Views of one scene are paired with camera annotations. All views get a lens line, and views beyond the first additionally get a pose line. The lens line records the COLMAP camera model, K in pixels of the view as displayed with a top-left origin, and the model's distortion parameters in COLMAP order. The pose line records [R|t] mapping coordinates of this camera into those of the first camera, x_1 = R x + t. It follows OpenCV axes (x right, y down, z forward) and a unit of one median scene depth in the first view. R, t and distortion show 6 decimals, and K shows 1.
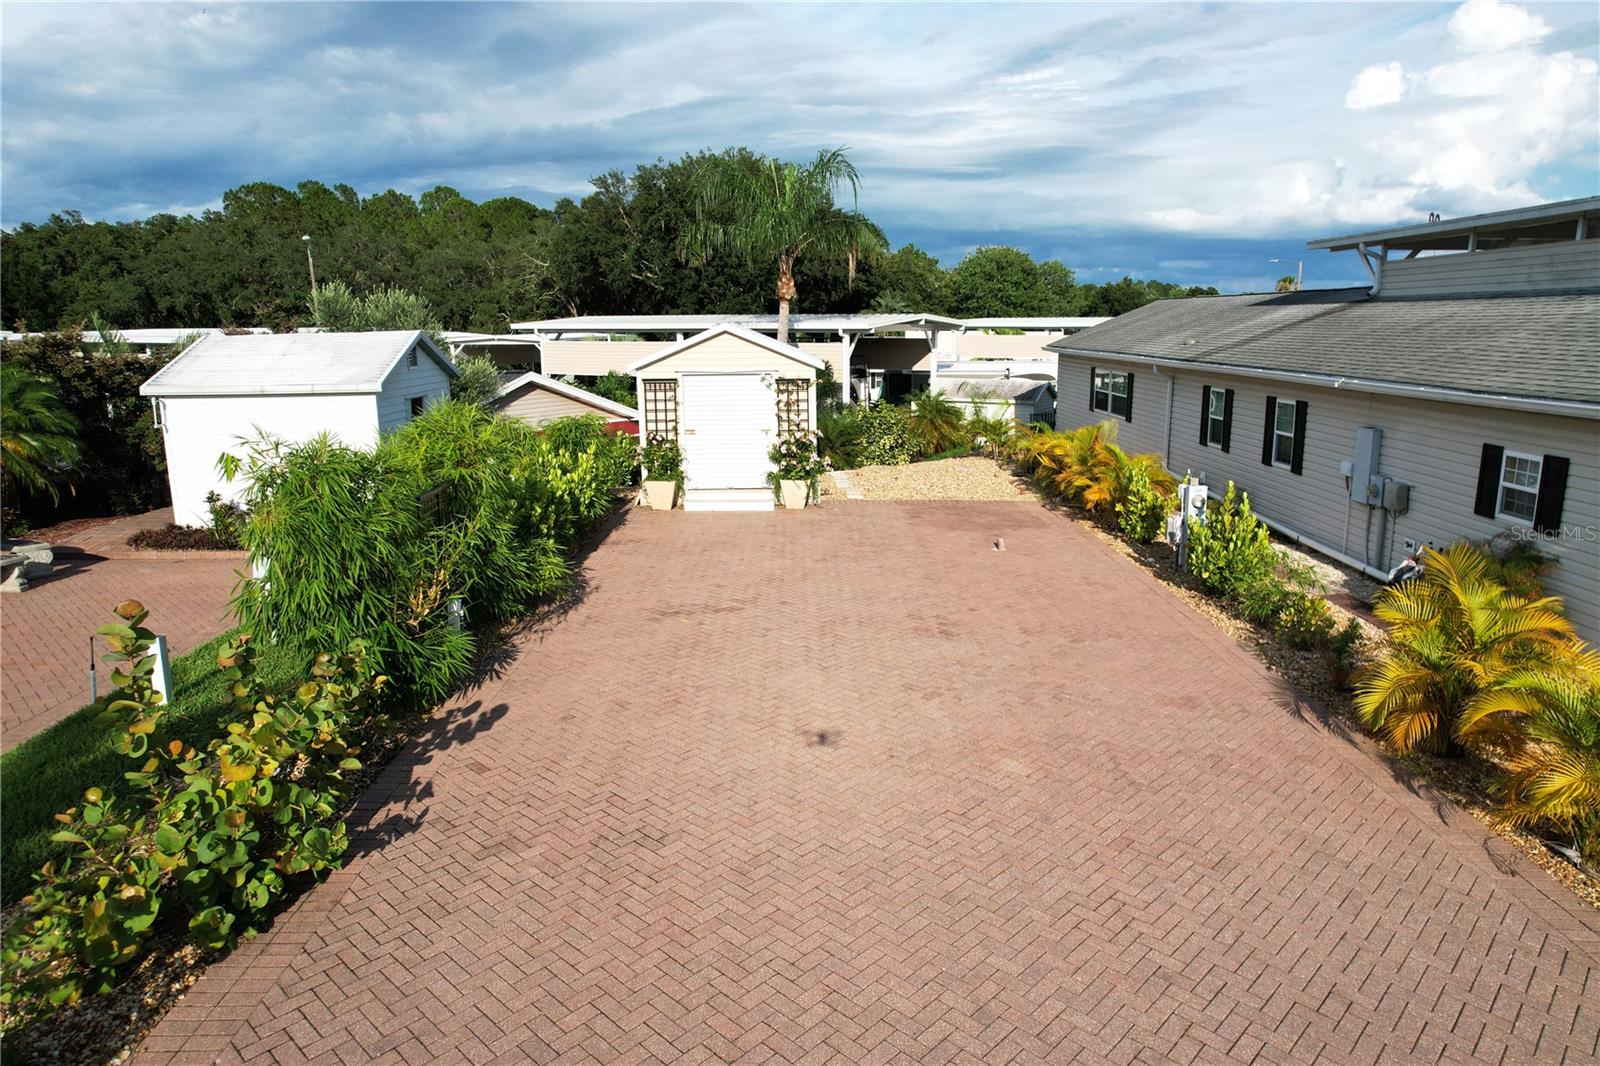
lens RADIAL K [[1018.2, 0, 811.6], [0, 1018.2, 532.6], [0, 0, 1]] dist [-0.071065, 0.060792]
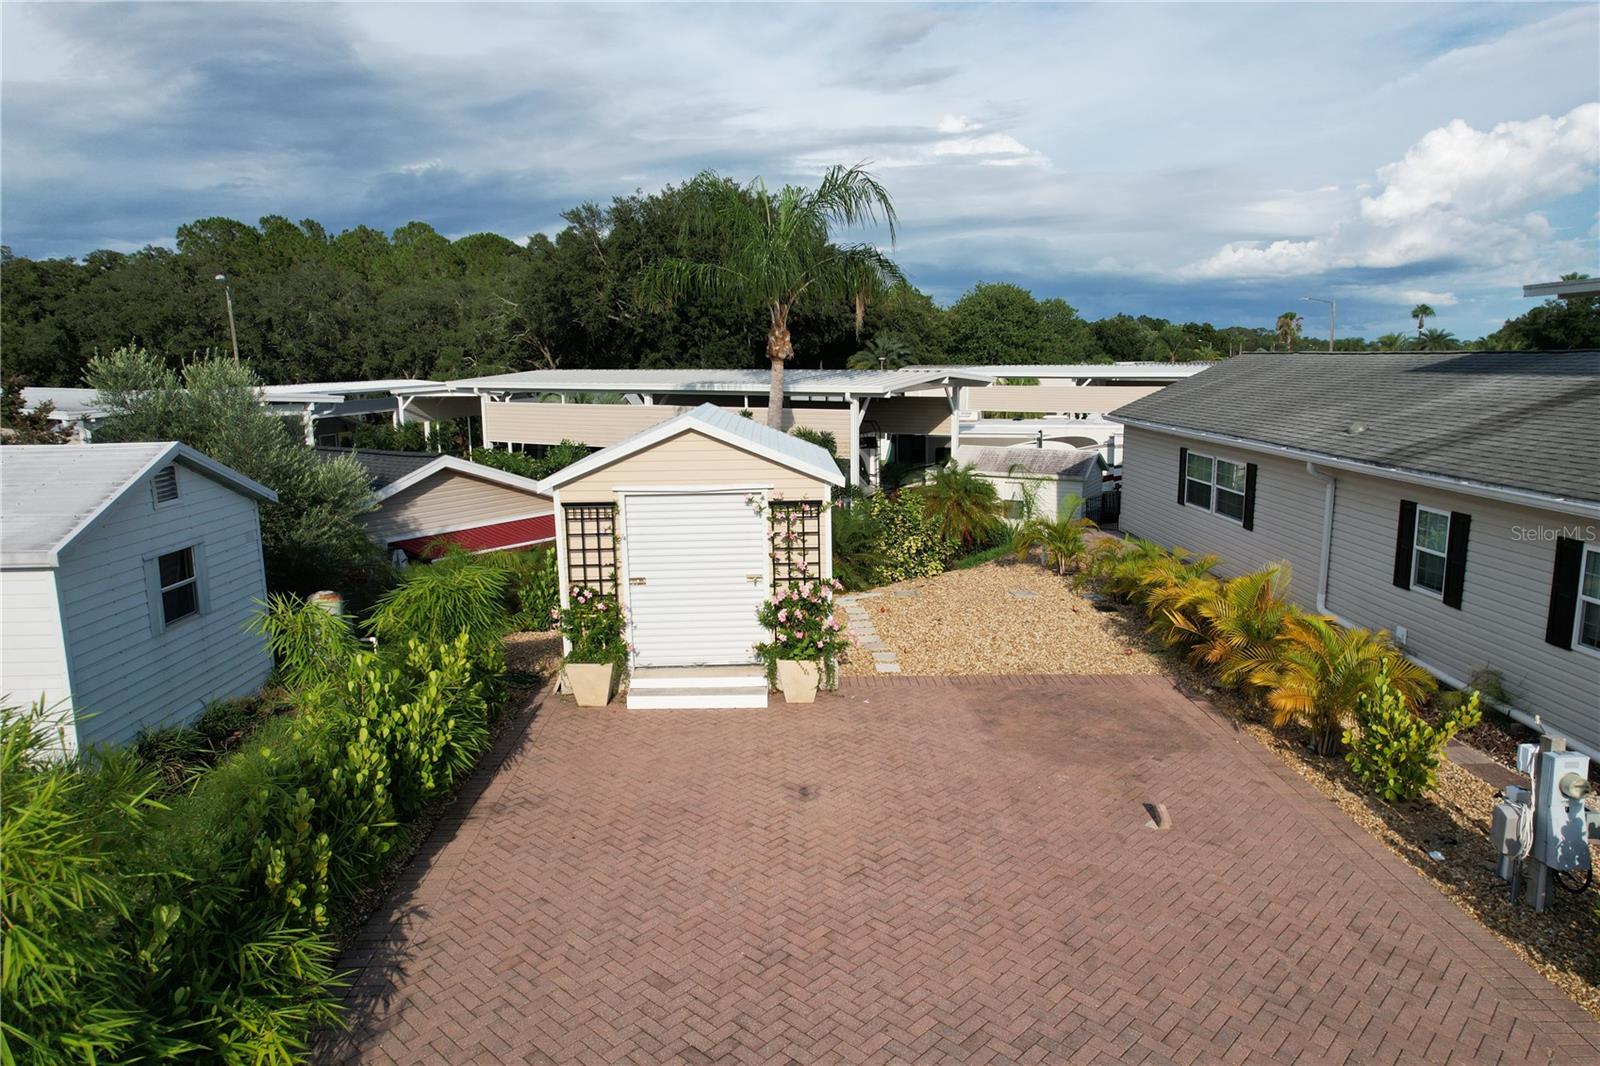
lens RADIAL K [[1018.2, 0, 811.6], [0, 1018.2, 532.6], [0, 0, 1]] dist [-0.071065, 0.060792]
pose [[0.999927, -0.004398, 0.011223, -0.010287], [0.004770, 0.999434, -0.033292, -0.071909], [-0.011070, 0.033343, 0.999383, 0.232201]]
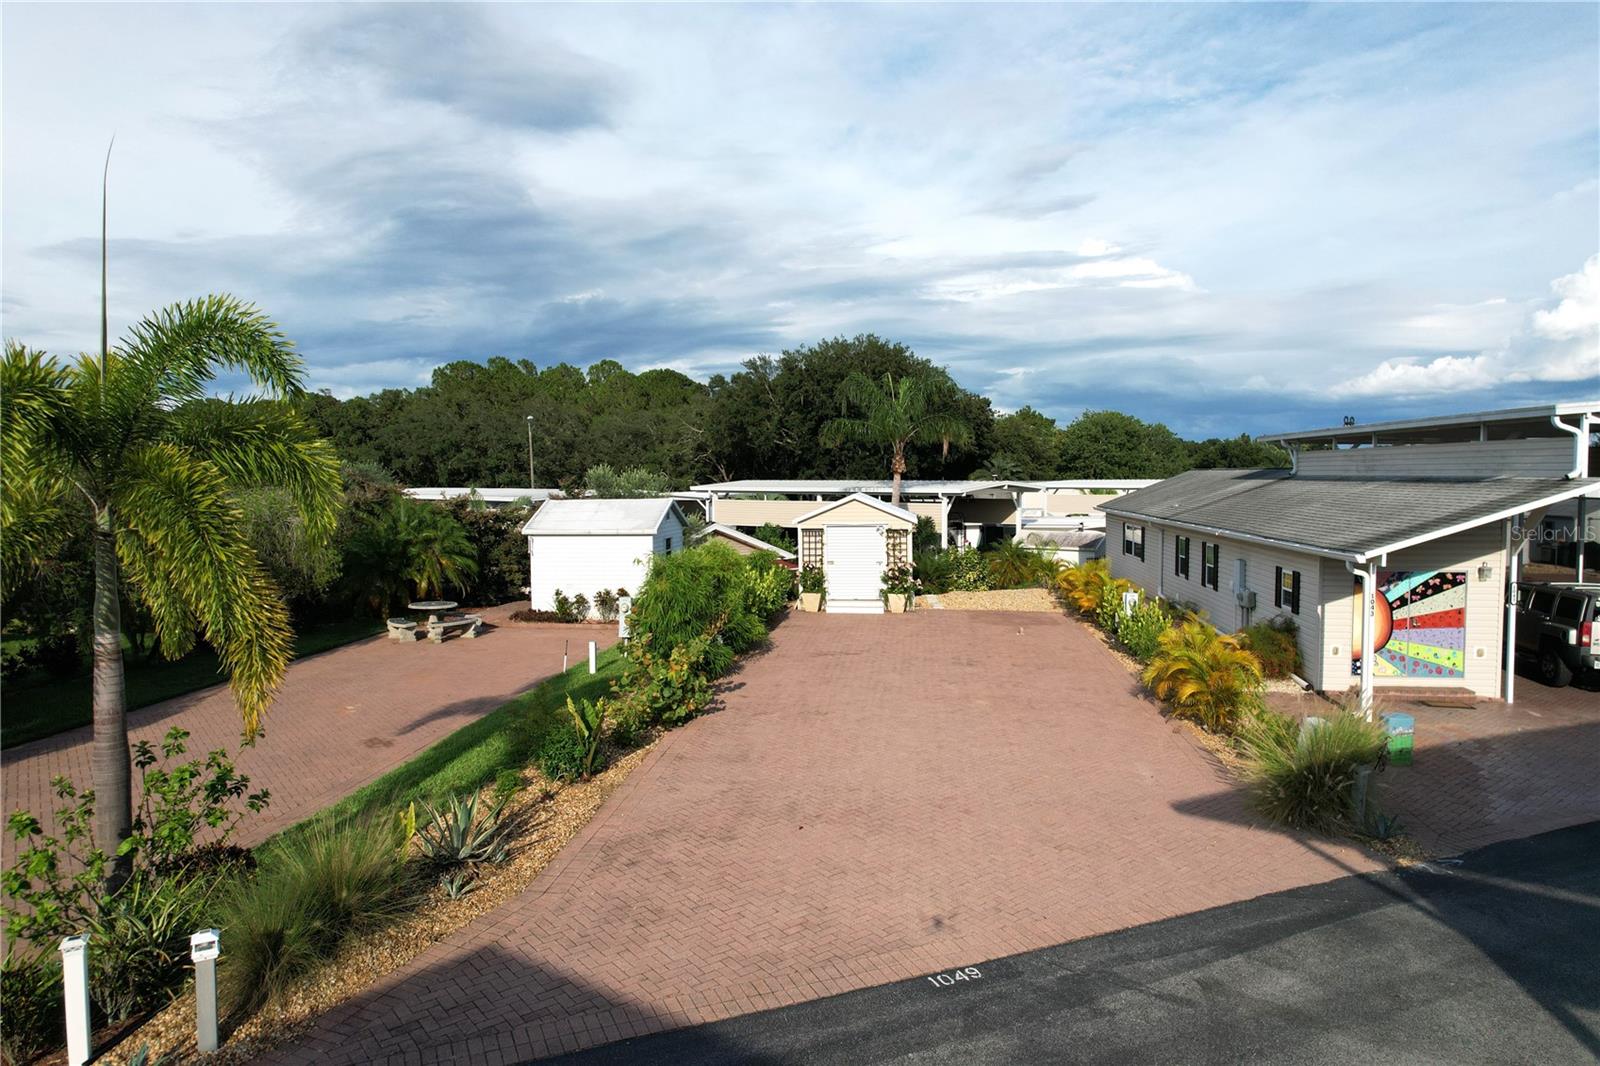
lens RADIAL K [[1018.2, 0, 811.6], [0, 1018.2, 532.6], [0, 0, 1]] dist [-0.071065, 0.060792]
pose [[0.992347, 0.007605, -0.123246, 0.028799], [-0.025721, 0.988939, -0.146075, 0.055801], [0.120771, 0.148127, 0.981566, -0.360191]]
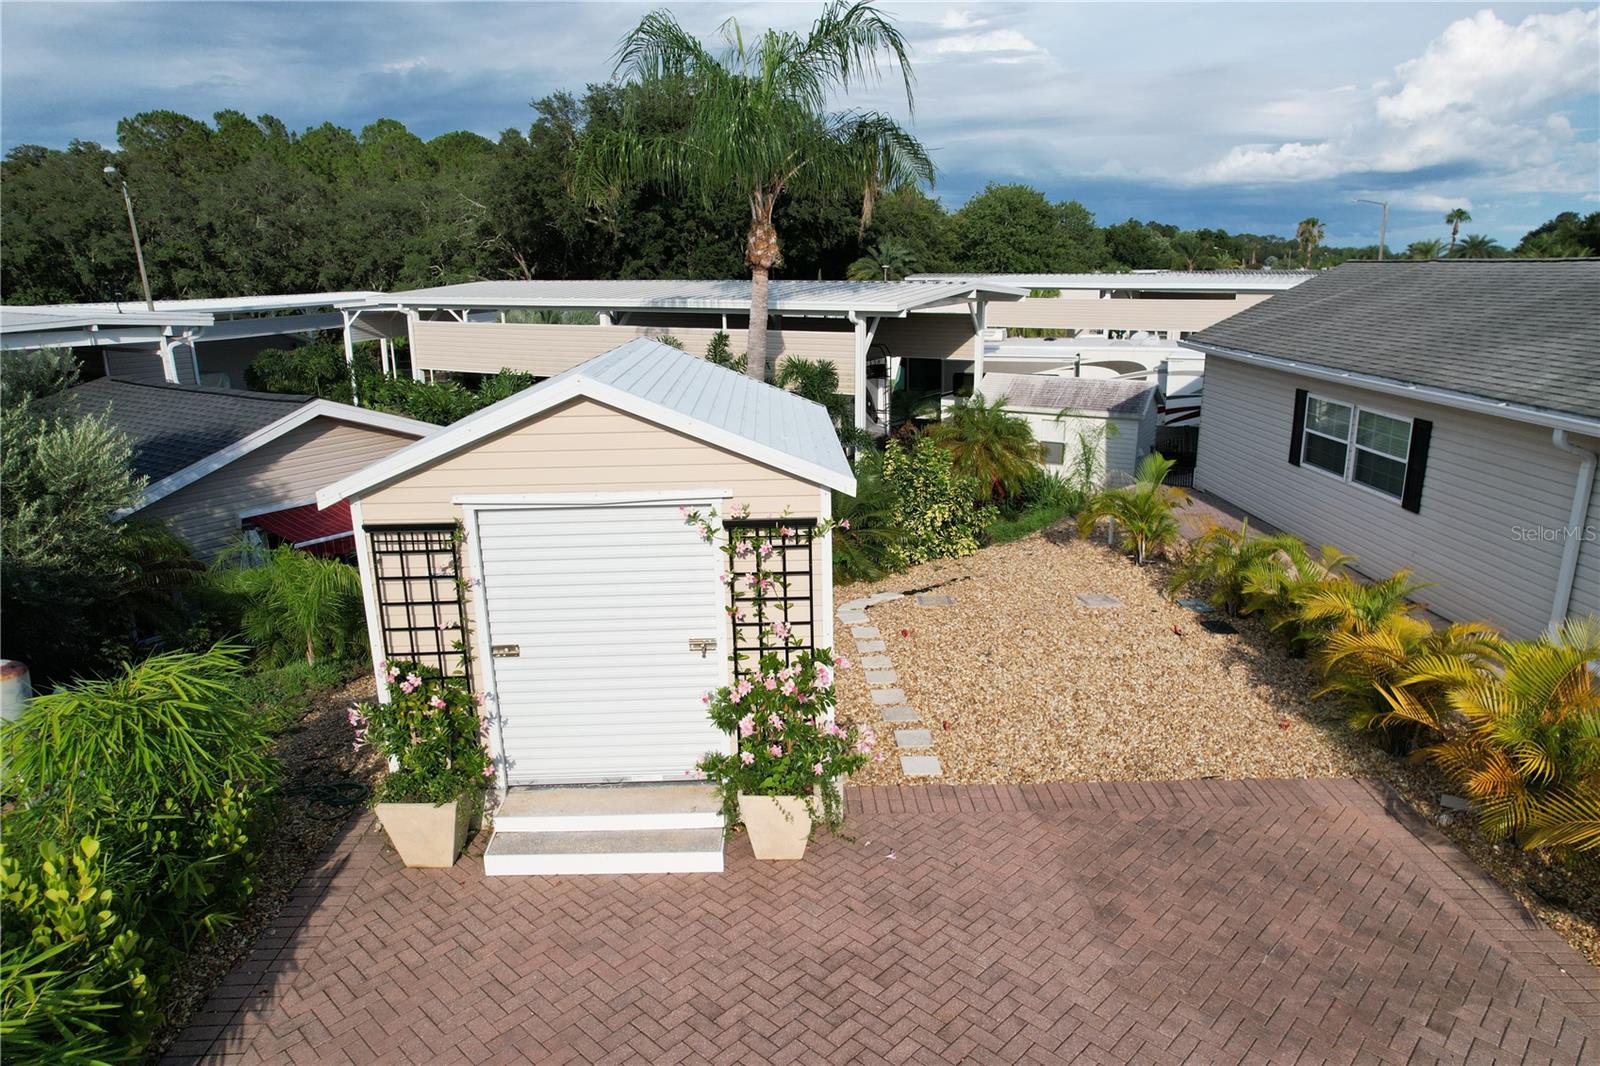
lens RADIAL K [[1018.2, 0, 811.6], [0, 1018.2, 532.6], [0, 0, 1]] dist [-0.071065, 0.060792]
pose [[0.999908, -0.006138, 0.012121, -0.005180], [0.005474, 0.998523, 0.054054, -0.109249], [-0.012434, -0.053983, 0.998464, 0.411863]]
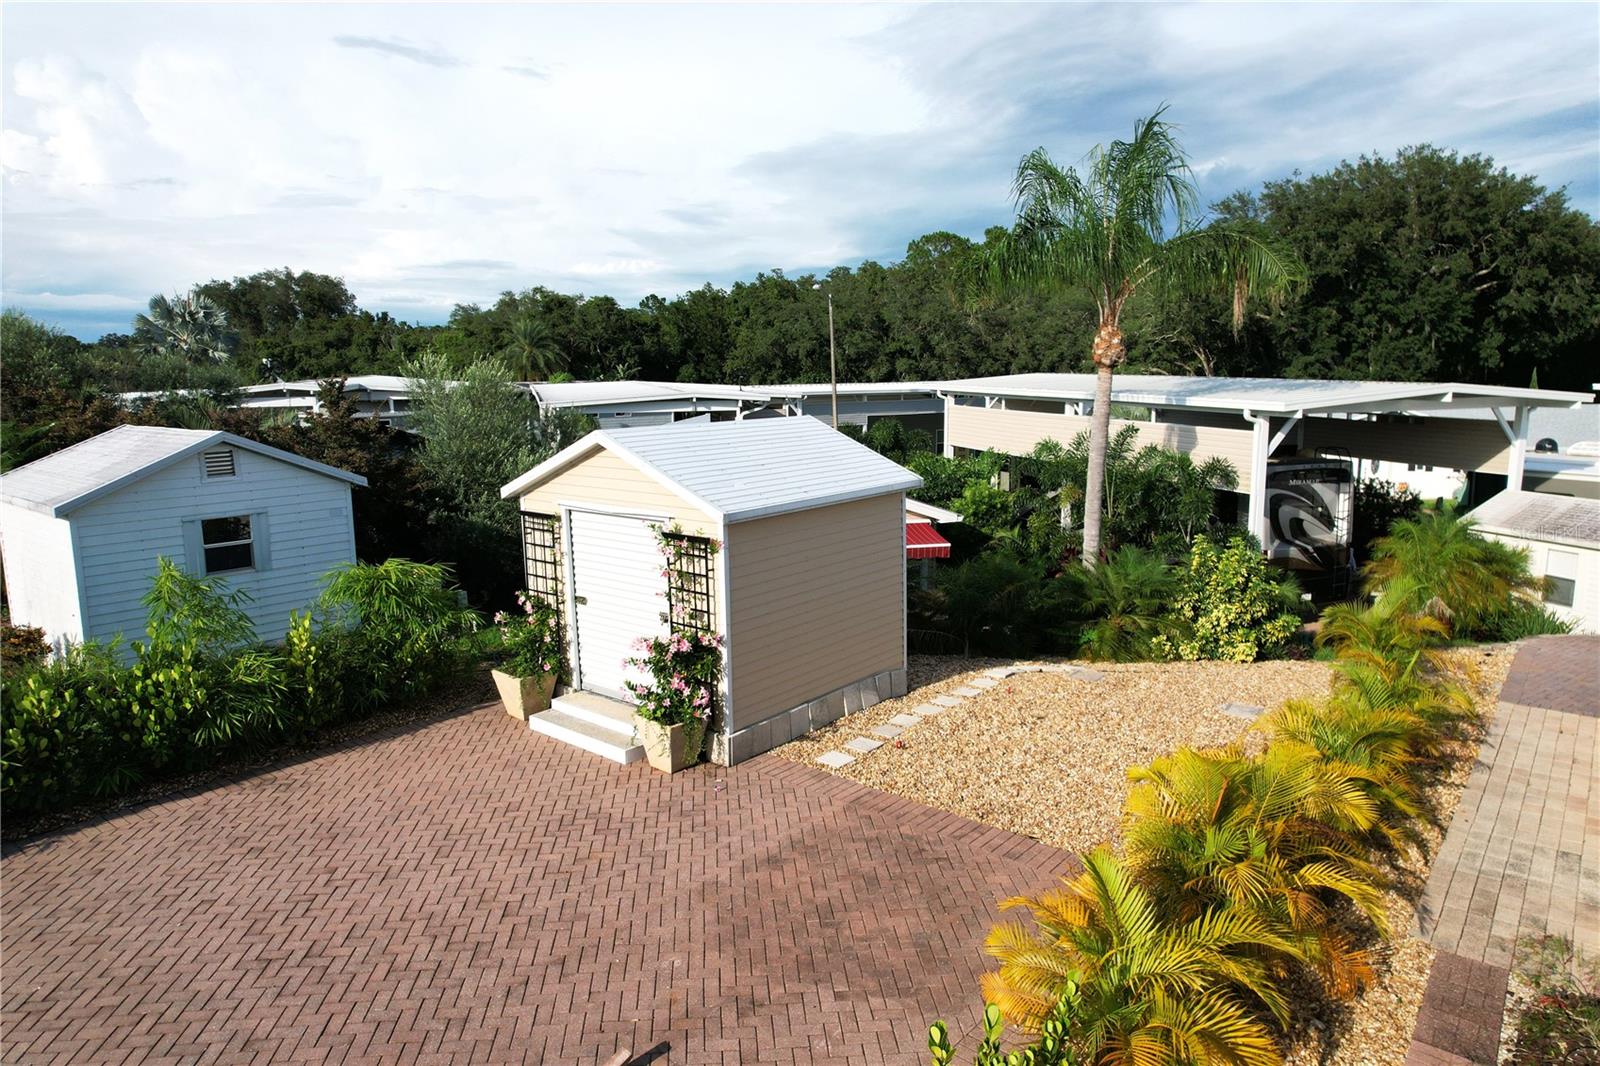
lens RADIAL K [[1018.2, 0, 811.6], [0, 1018.2, 532.6], [0, 0, 1]] dist [-0.071065, 0.060792]
pose [[0.761346, 0.108241, -0.639247, 0.252307], [-0.130303, 0.991393, 0.012677, -0.110630], [0.635117, 0.073644, 0.768897, 0.407327]]
